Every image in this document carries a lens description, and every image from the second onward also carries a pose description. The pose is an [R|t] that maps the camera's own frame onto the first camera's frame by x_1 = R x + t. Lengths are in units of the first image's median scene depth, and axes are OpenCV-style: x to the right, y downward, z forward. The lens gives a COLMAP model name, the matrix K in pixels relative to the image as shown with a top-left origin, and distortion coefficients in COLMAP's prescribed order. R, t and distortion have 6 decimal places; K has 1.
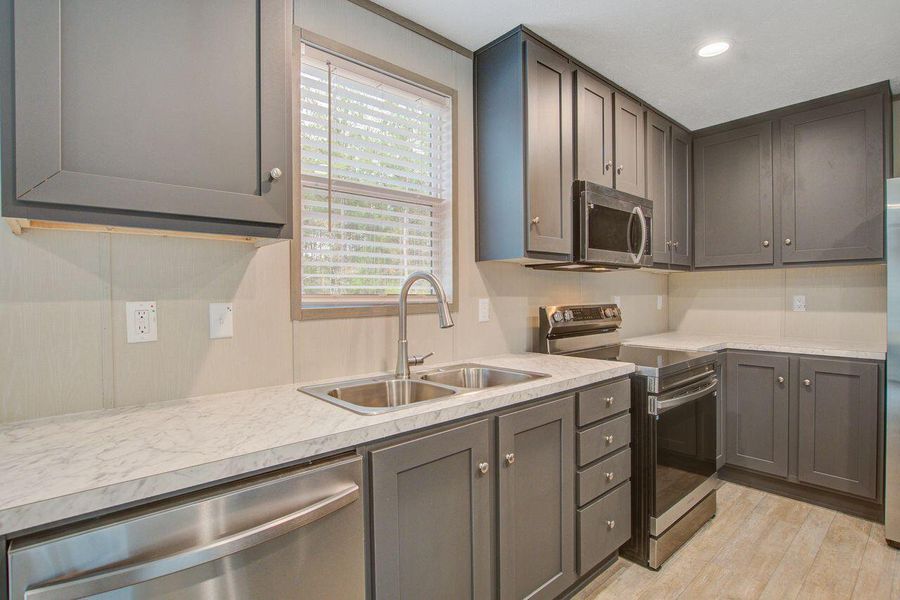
lens RADIAL K [[419.5, 0, 456.8], [0, 419.5, 299.9], [0, 0, 1]] dist [-0.024474, -0.000005]
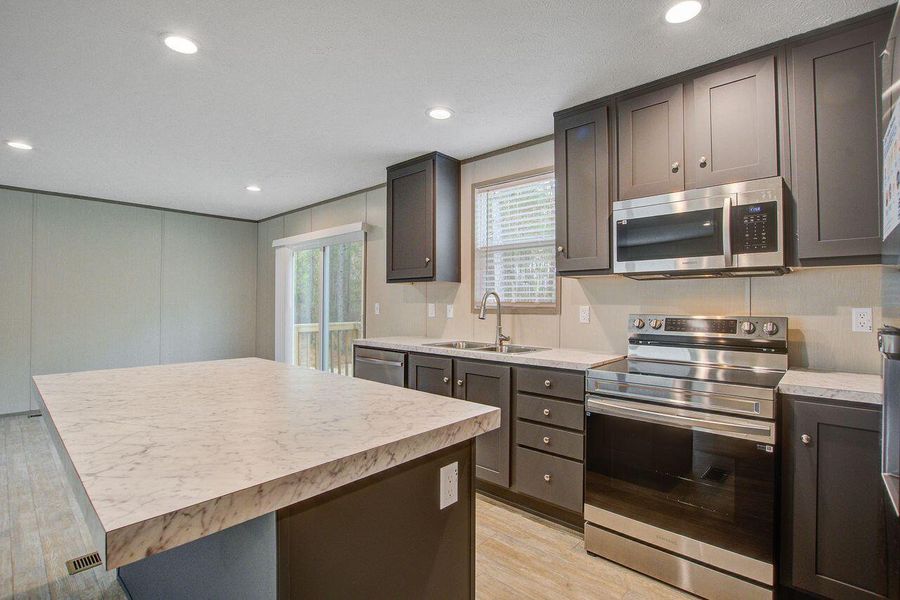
lens RADIAL K [[419.5, 0, 456.8], [0, 419.5, 299.9], [0, 0, 1]] dist [-0.024474, -0.000005]
pose [[0.141710, 0.003579, -0.989902, 1.361468], [-0.014525, 0.999893, 0.001536, -0.018850], [0.989802, 0.014160, 0.141747, 0.429408]]
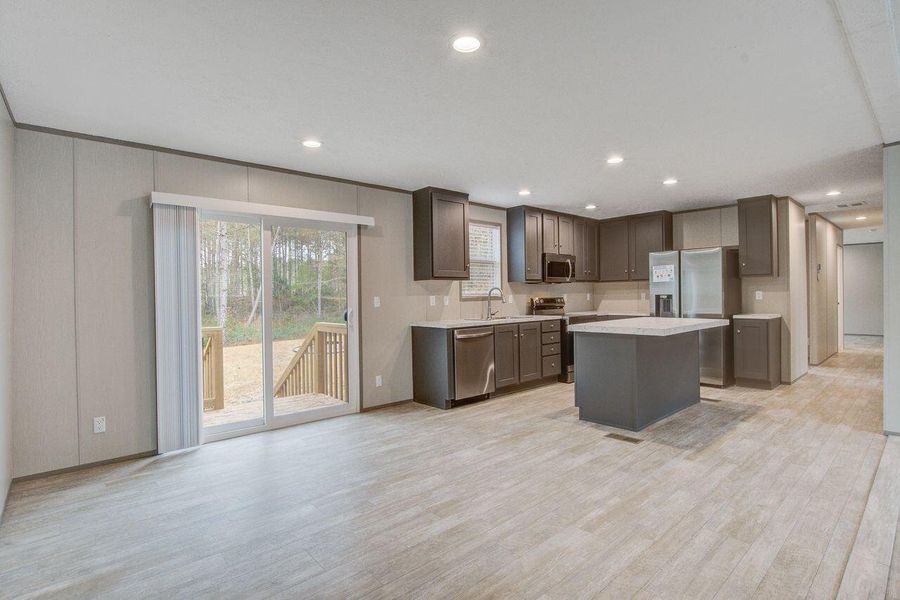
lens RADIAL K [[419.5, 0, 456.8], [0, 419.5, 299.9], [0, 0, 1]] dist [-0.024474, -0.000005]
pose [[0.999947, -0.009001, 0.005039, -0.316663], [0.009013, 0.999957, -0.002350, 0.032555], [-0.005017, 0.002396, 0.999985, -1.837542]]
